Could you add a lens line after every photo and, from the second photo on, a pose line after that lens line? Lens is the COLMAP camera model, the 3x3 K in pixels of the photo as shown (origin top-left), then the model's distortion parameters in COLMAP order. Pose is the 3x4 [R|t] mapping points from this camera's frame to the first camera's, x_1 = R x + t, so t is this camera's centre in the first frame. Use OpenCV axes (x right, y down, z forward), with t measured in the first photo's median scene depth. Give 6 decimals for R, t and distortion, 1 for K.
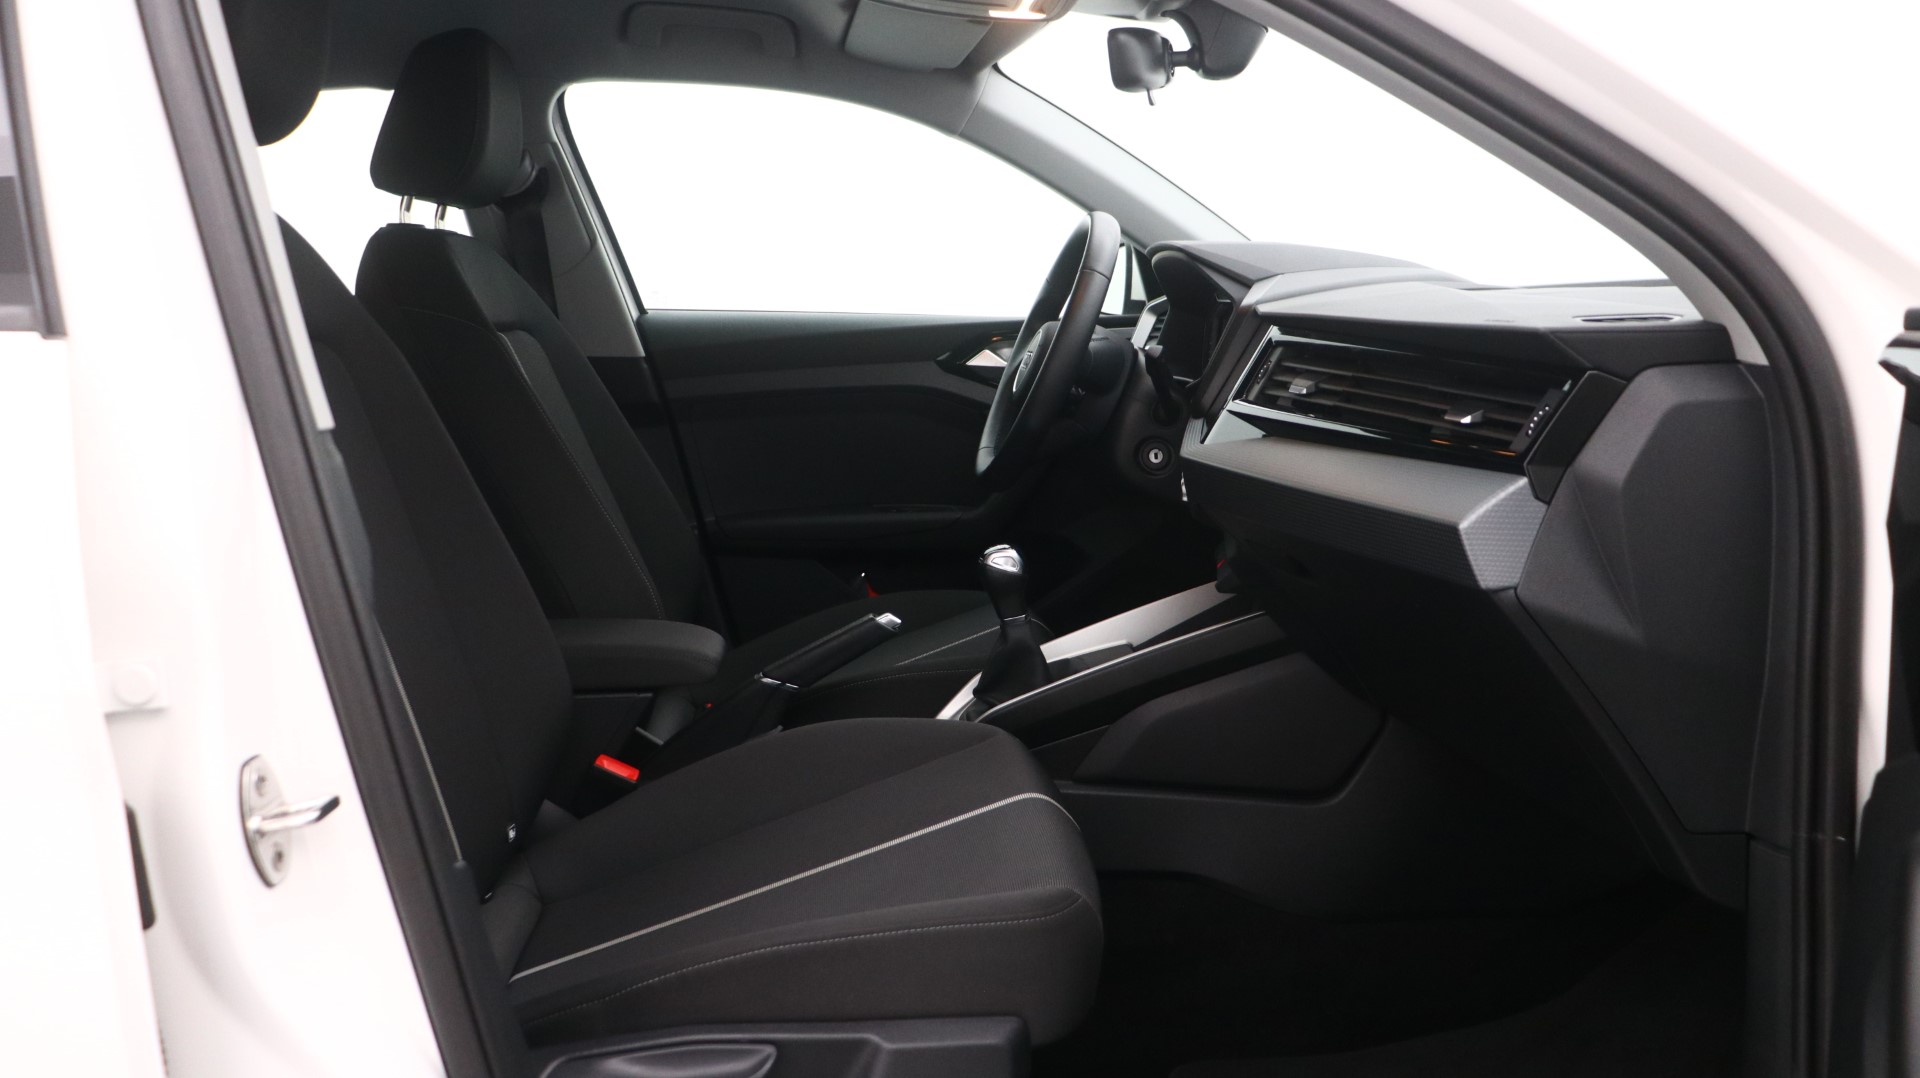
lens RADIAL K [[1587.4, 0, 960.0], [0, 1587.4, 539.0], [0, 0, 1]] dist [0.016600, 0.011814]
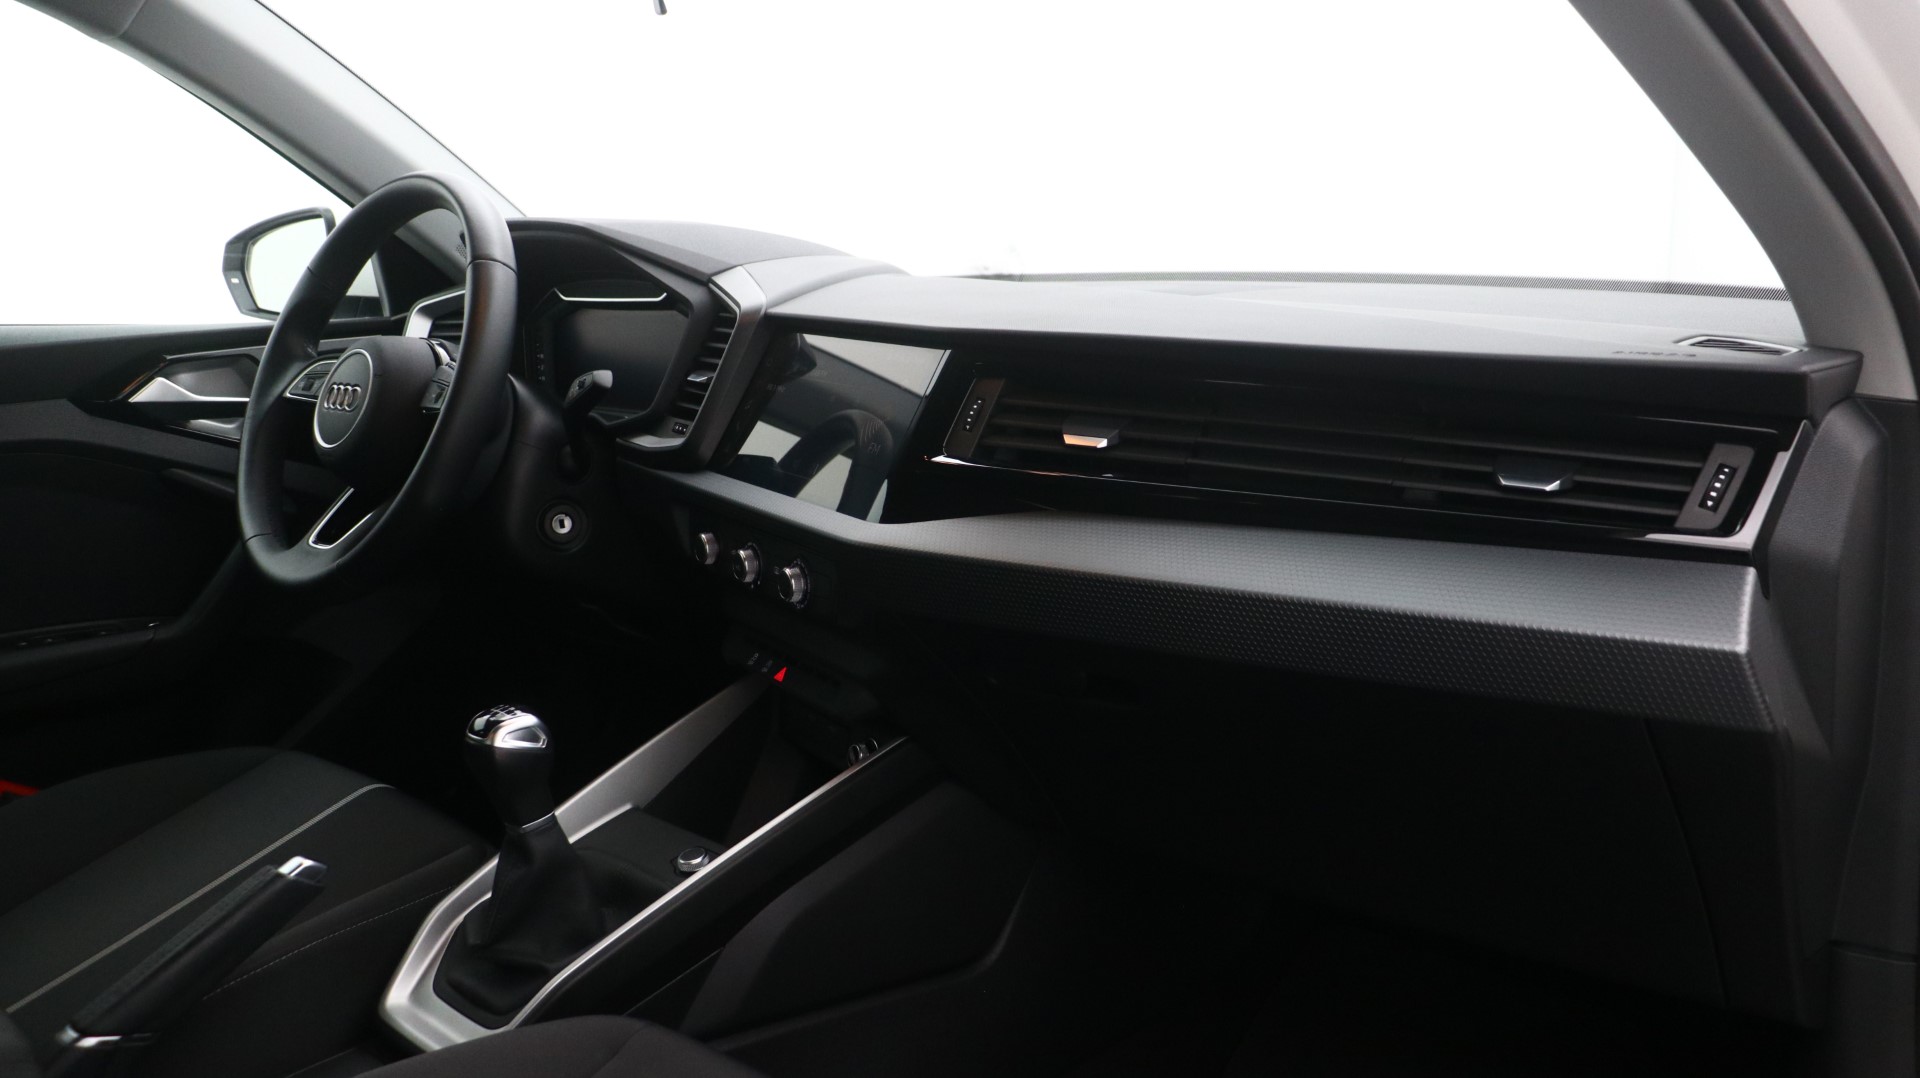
lens RADIAL K [[1587.4, 0, 960.0], [0, 1587.4, 539.0], [0, 0, 1]] dist [0.016600, 0.011814]
pose [[0.749043, -0.127523, 0.650133, -0.251772], [0.109957, 0.991620, 0.067820, -0.090257], [-0.653333, 0.020687, 0.756788, 0.432659]]
